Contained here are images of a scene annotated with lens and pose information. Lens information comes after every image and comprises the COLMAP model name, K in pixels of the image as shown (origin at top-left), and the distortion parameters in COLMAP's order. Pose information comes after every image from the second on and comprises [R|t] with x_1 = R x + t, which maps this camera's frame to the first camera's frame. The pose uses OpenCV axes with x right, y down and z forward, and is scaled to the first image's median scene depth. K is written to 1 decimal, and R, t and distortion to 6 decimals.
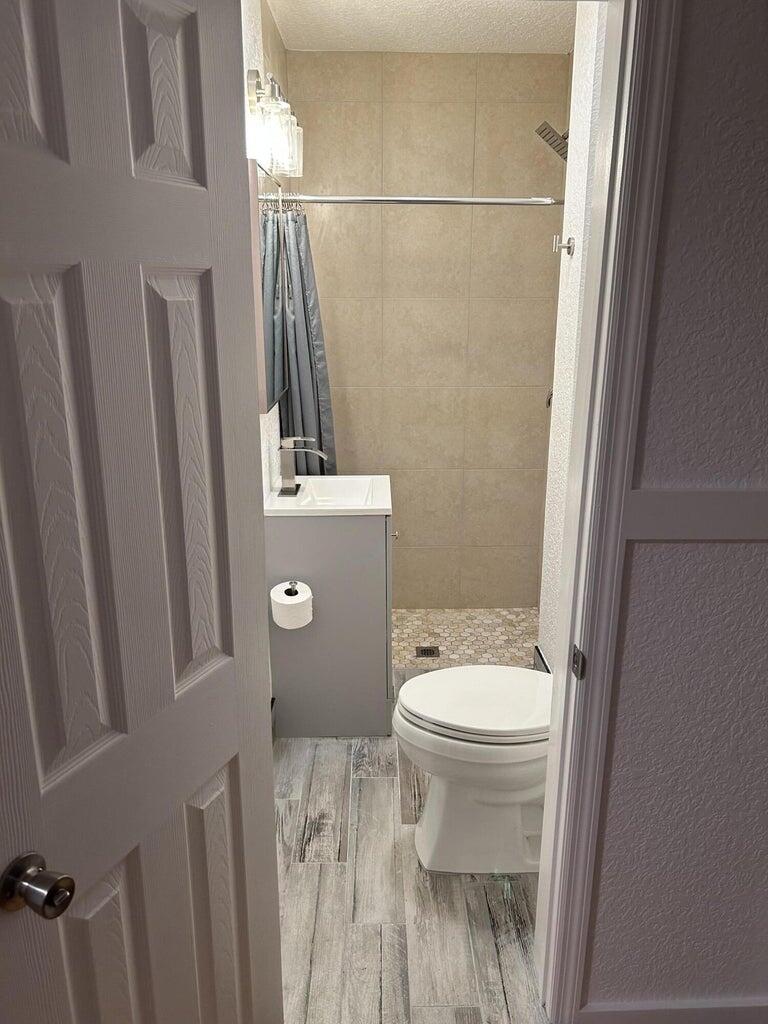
lens RADIAL K [[771.7, 0, 381.7], [0, 771.7, 522.2], [0, 0, 1]] dist [0.059331, -0.095041]
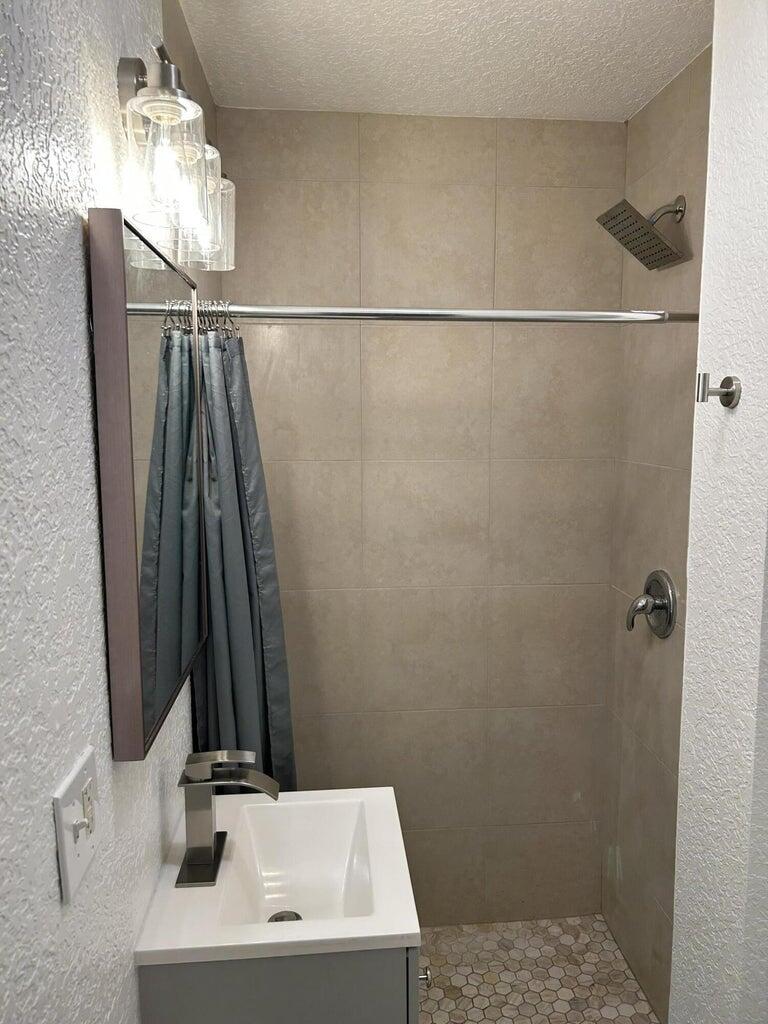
lens RADIAL K [[777.7, 0, 379.4], [0, 777.7, 513.3], [0, 0, 1]] dist [0.062730, -0.072554]
pose [[0.997805, -0.011268, 0.065258, -0.035296], [0.021994, 0.985871, -0.166055, -0.167601], [-0.062465, 0.167126, 0.983955, 0.441378]]
